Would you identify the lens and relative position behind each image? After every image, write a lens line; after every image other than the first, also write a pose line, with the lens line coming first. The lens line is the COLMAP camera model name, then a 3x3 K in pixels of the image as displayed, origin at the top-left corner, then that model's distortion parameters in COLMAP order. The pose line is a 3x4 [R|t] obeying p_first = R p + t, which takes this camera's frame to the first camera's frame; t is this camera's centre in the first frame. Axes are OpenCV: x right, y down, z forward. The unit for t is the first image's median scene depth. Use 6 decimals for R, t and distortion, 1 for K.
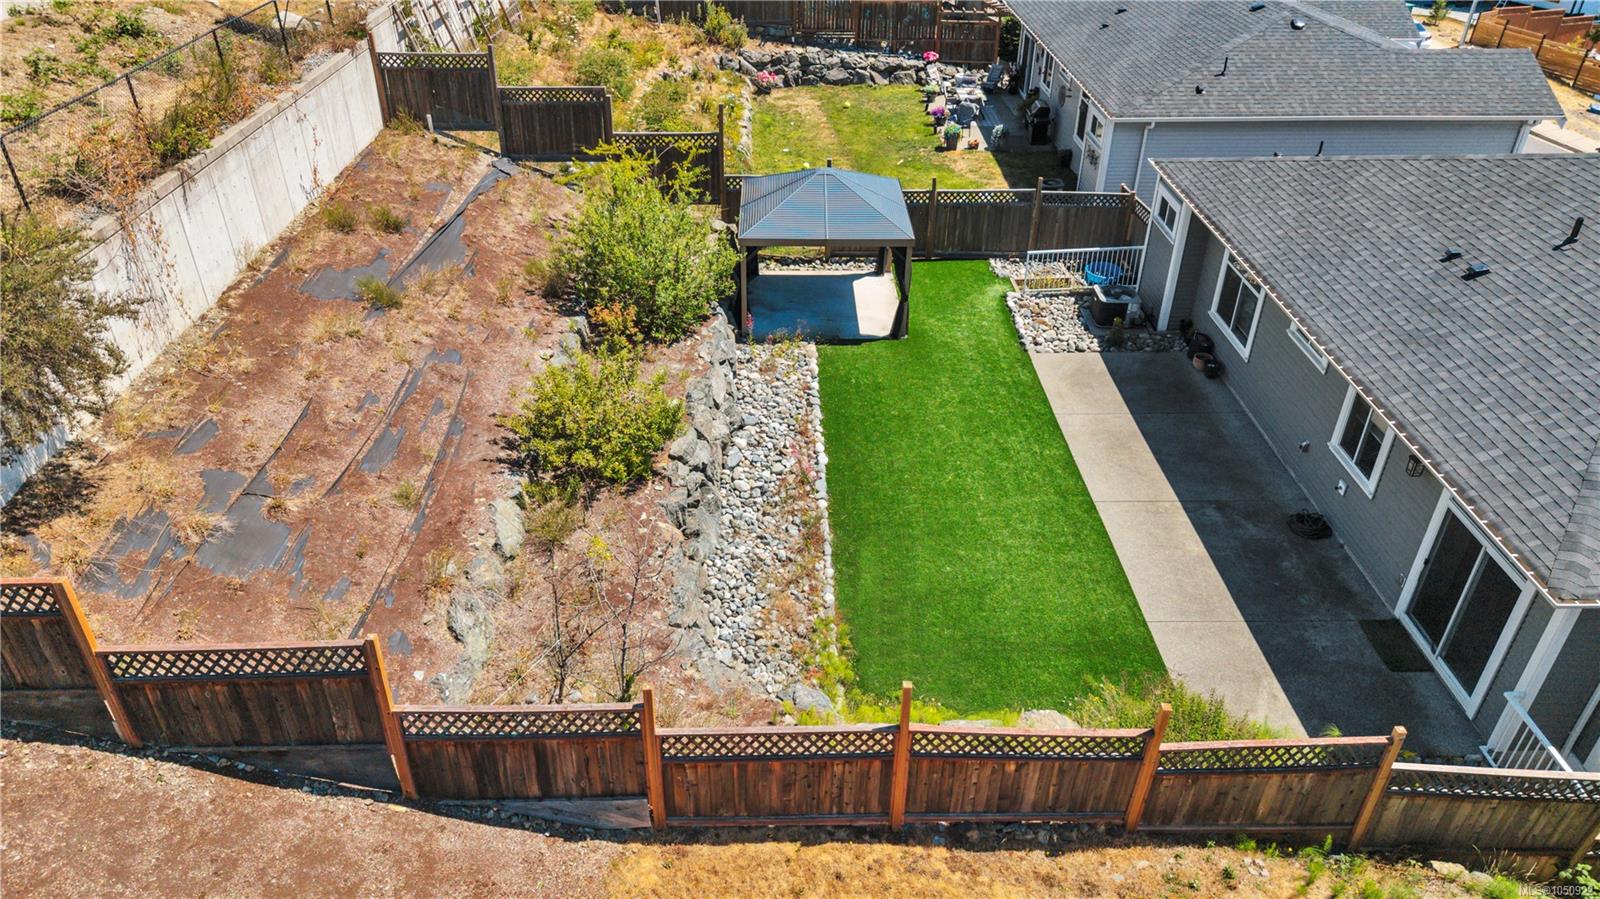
lens RADIAL K [[1087.5, 0, 801.2], [0, 1087.5, 443.0], [0, 0, 1]] dist [0.001748, -0.002712]
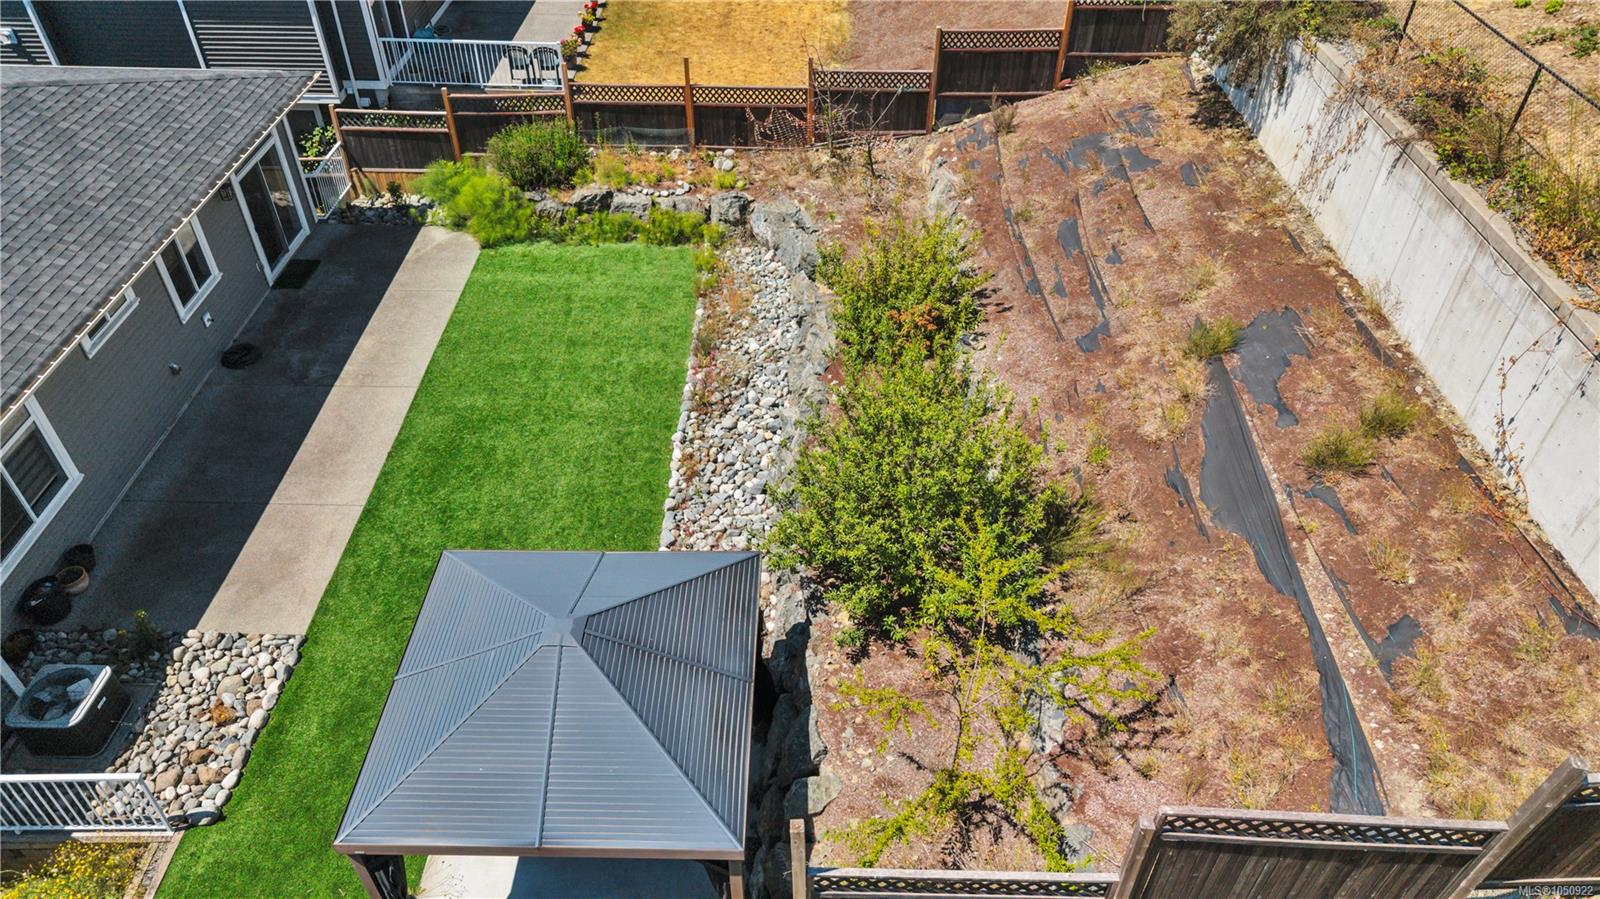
lens RADIAL K [[1087.5, 0, 801.2], [0, 1087.5, 443.0], [0, 0, 1]] dist [0.001748, -0.002712]
pose [[-0.999539, -0.026292, 0.015154, -0.108293], [0.006599, 0.299097, 0.954200, -0.942096], [-0.029621, 0.953860, -0.298786, 1.417563]]
